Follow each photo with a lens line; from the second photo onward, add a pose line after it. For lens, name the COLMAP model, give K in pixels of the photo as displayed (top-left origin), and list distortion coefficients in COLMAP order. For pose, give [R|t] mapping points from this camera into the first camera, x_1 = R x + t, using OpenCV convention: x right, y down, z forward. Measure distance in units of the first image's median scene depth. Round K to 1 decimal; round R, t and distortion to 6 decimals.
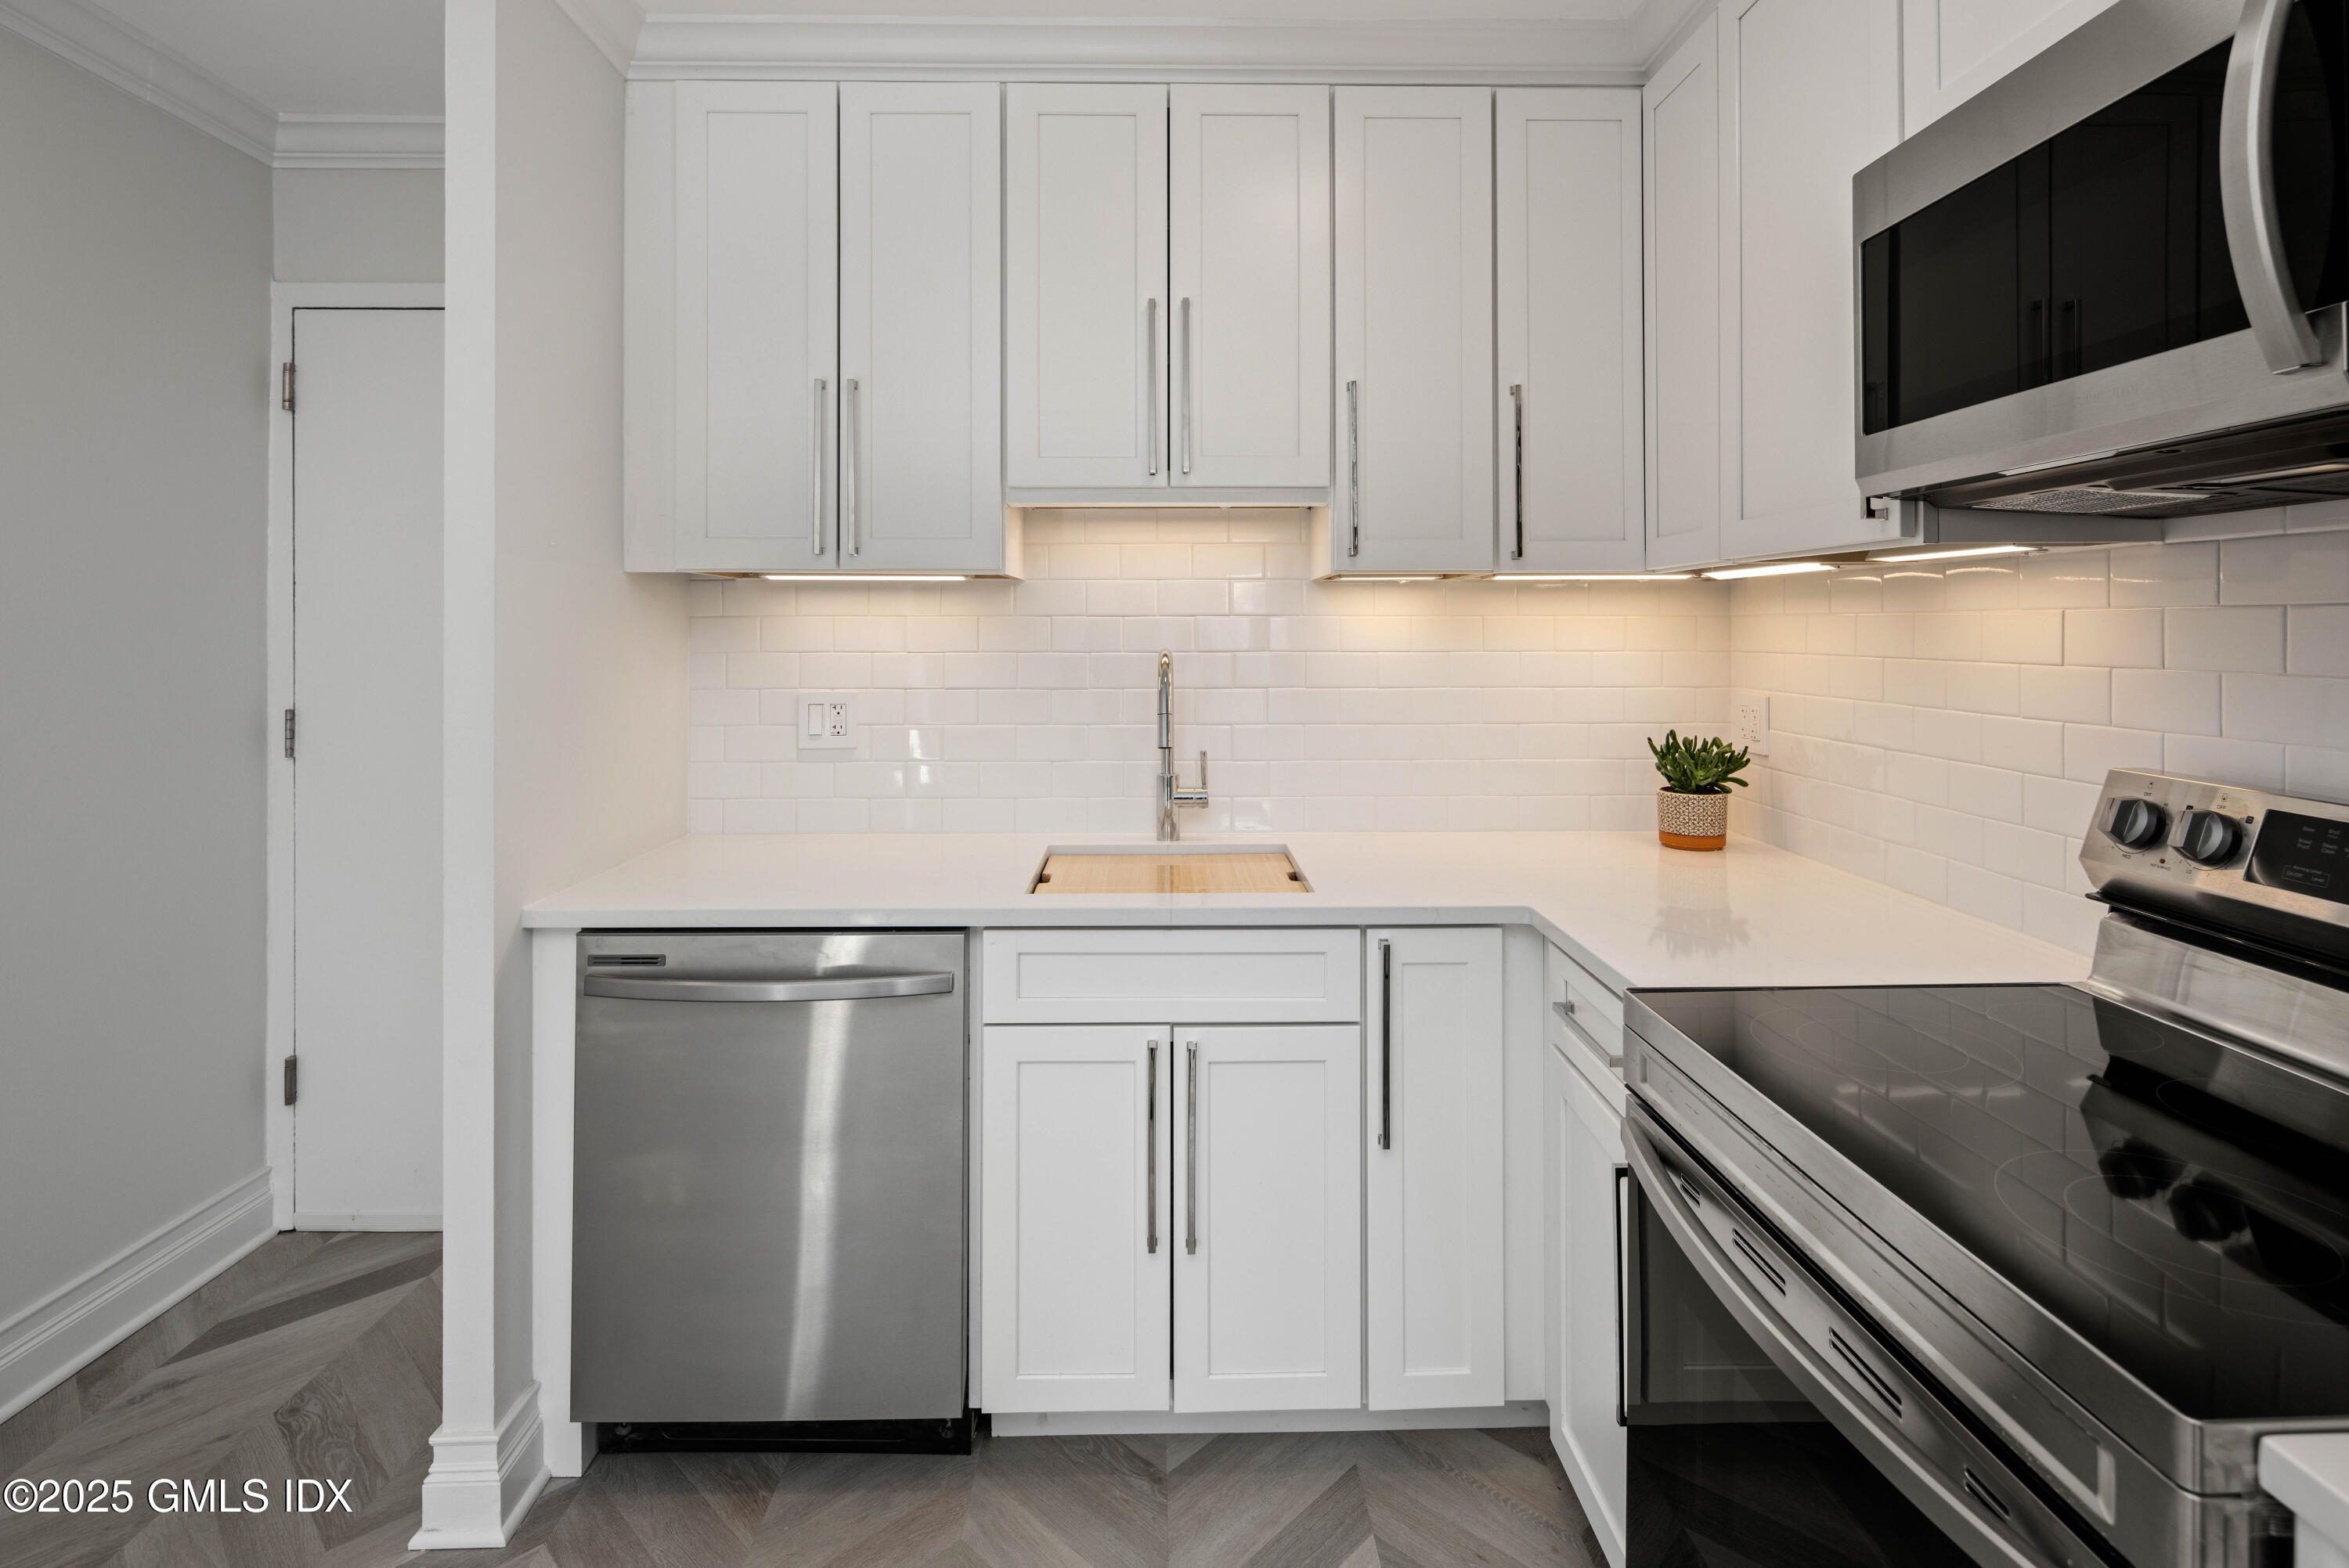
lens RADIAL K [[1151.9, 0, 1179.8], [0, 1151.9, 626.5], [0, 0, 1]] dist [-0.002199, -0.000245]
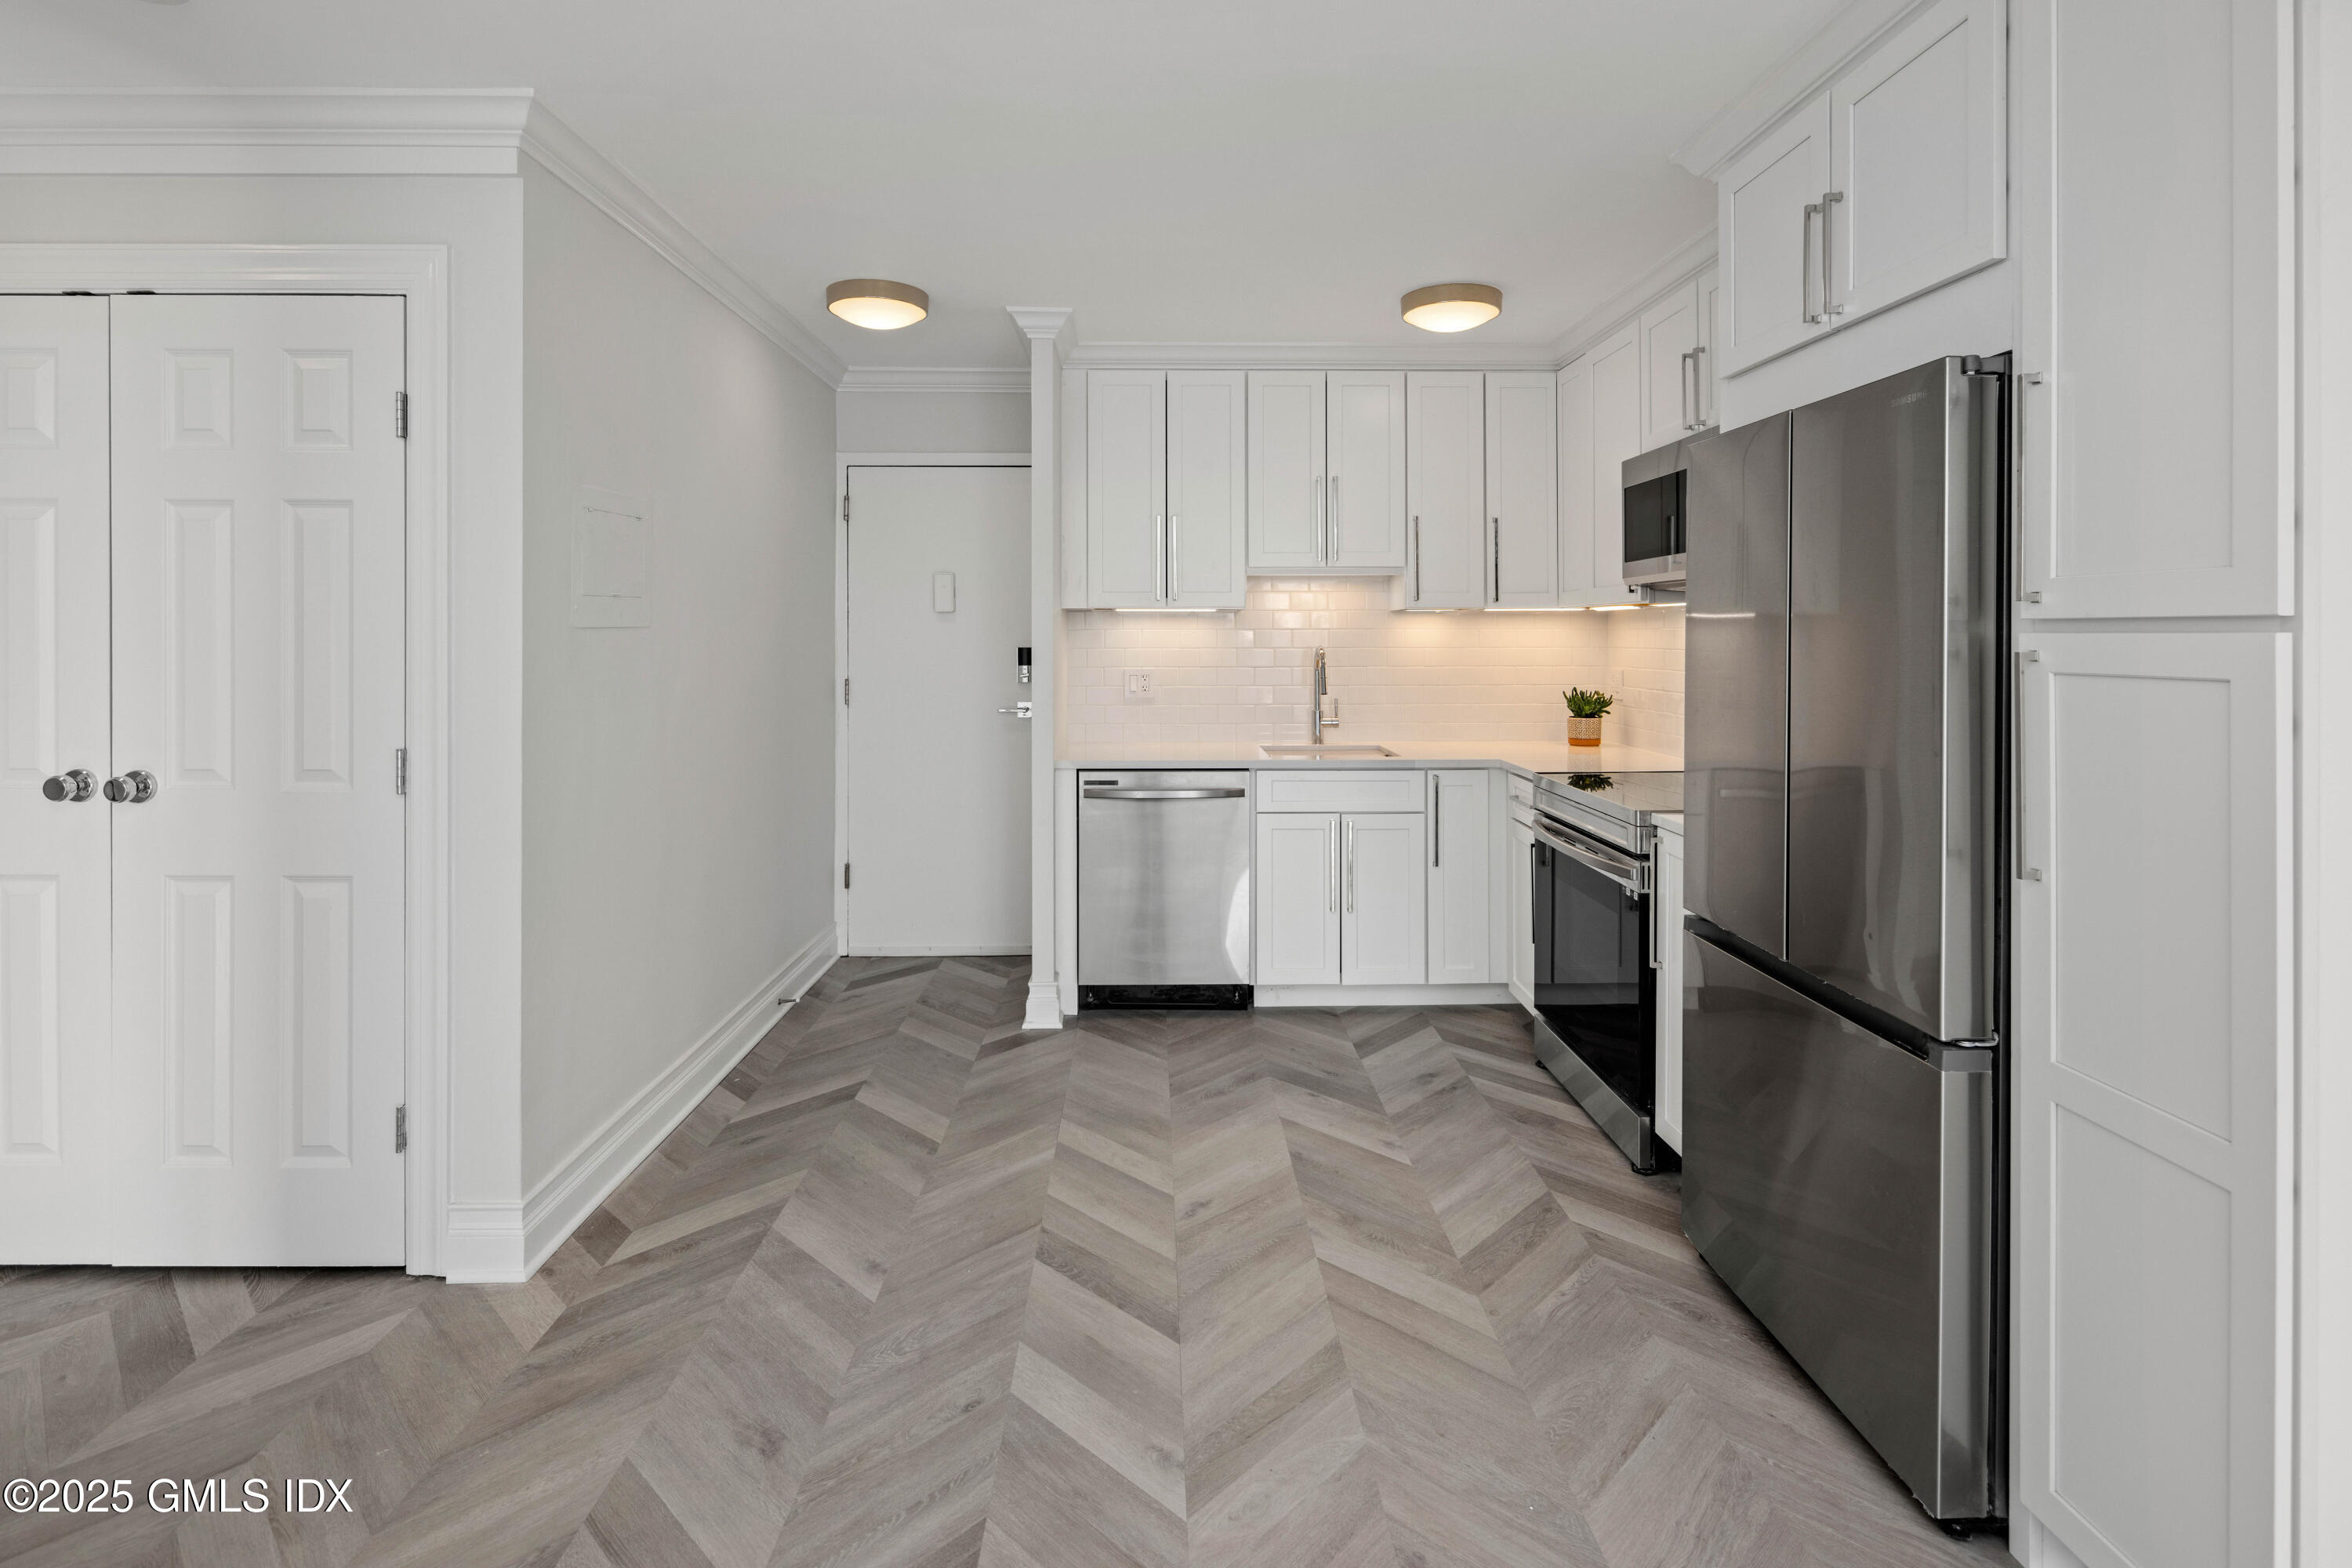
lens RADIAL K [[1142.0, 0, 1179.2], [0, 1142.0, 636.5], [0, 0, 1]] dist [0.000868, -0.000339]
pose [[0.999998, -0.000644, 0.001840, -0.277012], [0.000636, 0.999990, 0.004323, -0.006404], [-0.001843, -0.004322, 0.999989, -1.040786]]
